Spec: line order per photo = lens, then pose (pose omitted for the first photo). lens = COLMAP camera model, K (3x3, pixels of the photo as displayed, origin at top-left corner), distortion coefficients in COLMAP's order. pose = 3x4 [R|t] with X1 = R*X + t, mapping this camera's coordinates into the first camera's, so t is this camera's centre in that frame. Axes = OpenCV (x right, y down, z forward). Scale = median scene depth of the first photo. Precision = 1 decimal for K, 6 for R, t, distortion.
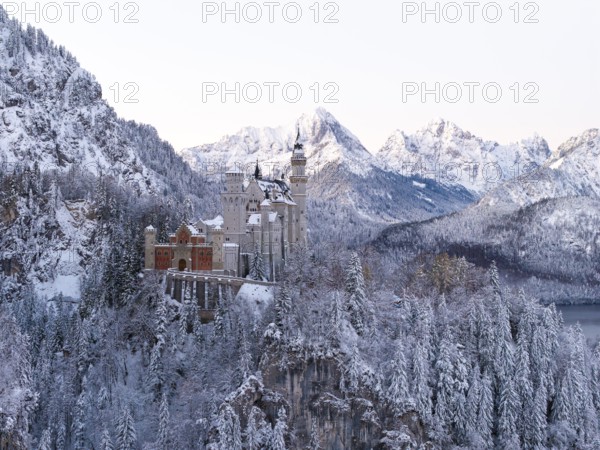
lens RADIAL K [[1190.2, 0, 300.0], [0, 1190.2, 225.0], [0, 0, 1]] dist [-0.009241, 0.116671]
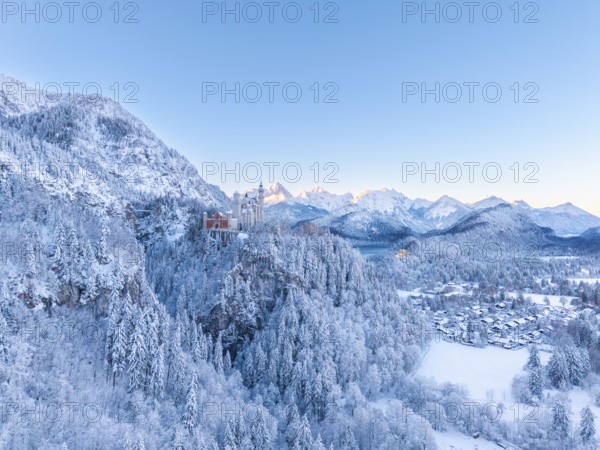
lens RADIAL K [[395.3, 0, 302.8], [0, 395.3, 220.5], [0, 0, 1]] dist [0.078756, -0.095252]
pose [[0.996828, 0.001926, 0.079562, 0.024539], [-0.001643, 0.999992, -0.003616, 0.020721], [-0.079568, 0.003473, 0.996823, 0.057352]]
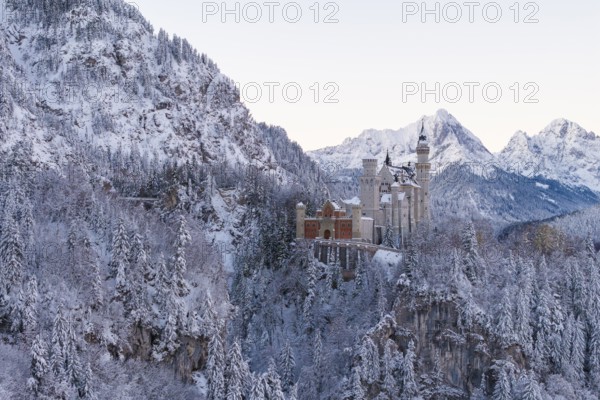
lens RADIAL K [[1190.8, 0, 303.2], [0, 1190.8, 201.6], [0, 0, 1]] dist [-0.020355, 0.333238]
pose [[0.995064, -0.003291, -0.099185, -0.002463], [0.001086, 0.999751, -0.022272, 0.024157], [0.099234, 0.022054, 0.994820, -0.188912]]
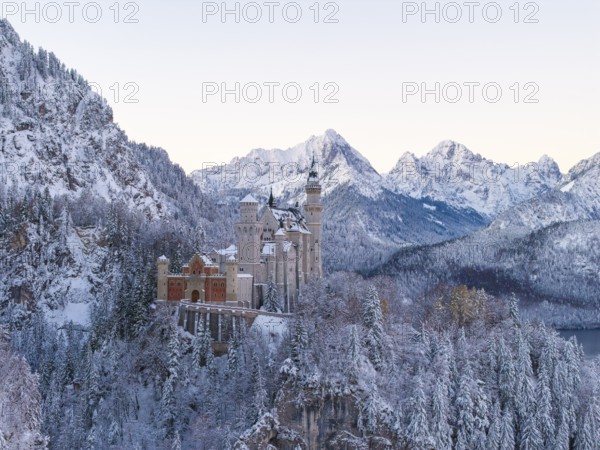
lens RADIAL K [[1191.7, 0, 301.5], [0, 1191.7, 226.4], [0, 0, 1]] dist [-0.024672, 0.257085]
pose [[0.999970, 0.003320, -0.006990, -0.004331], [-0.003439, 0.999848, -0.017064, -0.006601], [0.006932, 0.017088, 0.999830, 0.016629]]
